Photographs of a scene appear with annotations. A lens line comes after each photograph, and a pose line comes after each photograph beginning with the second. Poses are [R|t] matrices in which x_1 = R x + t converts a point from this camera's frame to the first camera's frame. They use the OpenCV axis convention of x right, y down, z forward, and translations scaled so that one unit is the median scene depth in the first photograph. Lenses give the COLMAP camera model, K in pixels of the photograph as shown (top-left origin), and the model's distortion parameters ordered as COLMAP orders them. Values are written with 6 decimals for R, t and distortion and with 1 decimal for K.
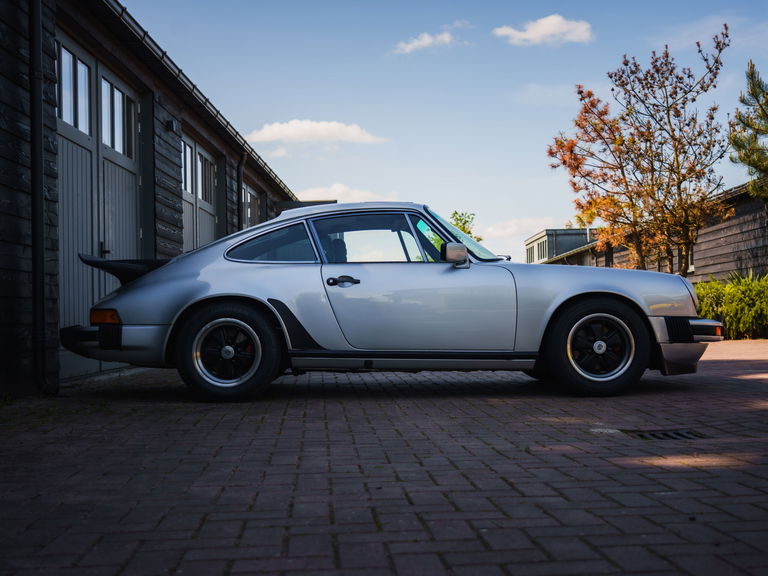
lens RADIAL K [[832.6, 0, 384.9], [0, 832.6, 285.8], [0, 0, 1]] dist [0.098951, 0.000000]
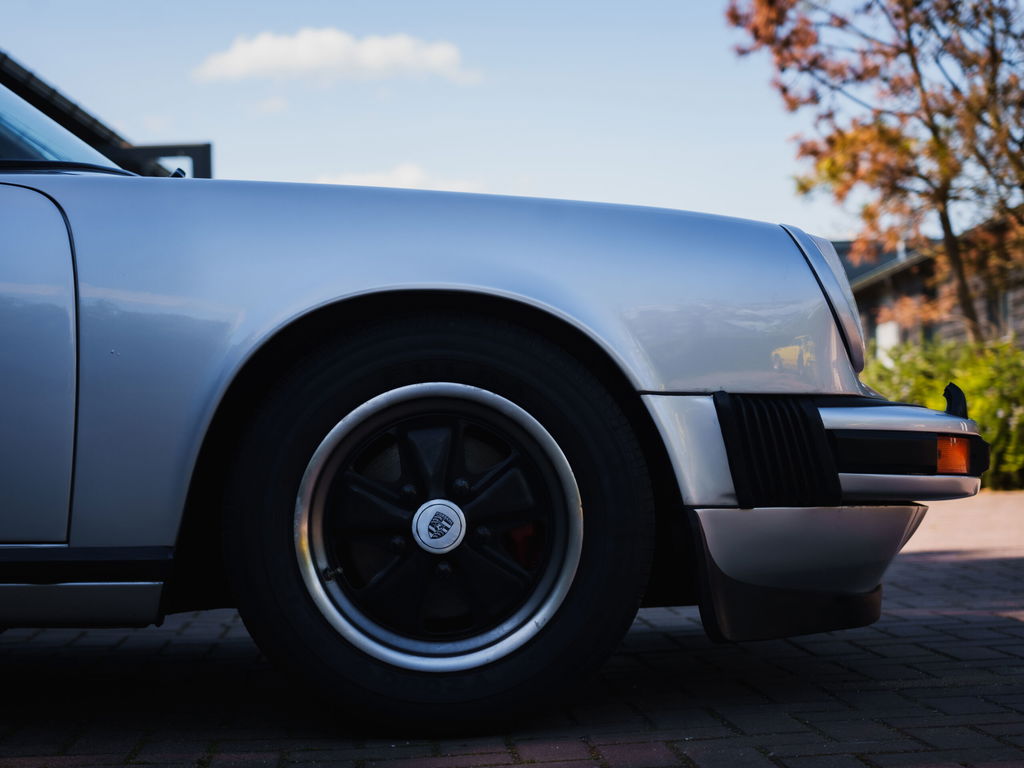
lens RADIAL K [[1691.0, 0, 511.5], [0, 1691.0, 385.8], [0, 0, 1]] dist [-0.085622, 0.000000]
pose [[0.999301, -0.005780, -0.036945, 0.129545], [0.005626, 0.999975, -0.004265, 0.015829], [0.036969, 0.004054, 0.999308, 0.231419]]
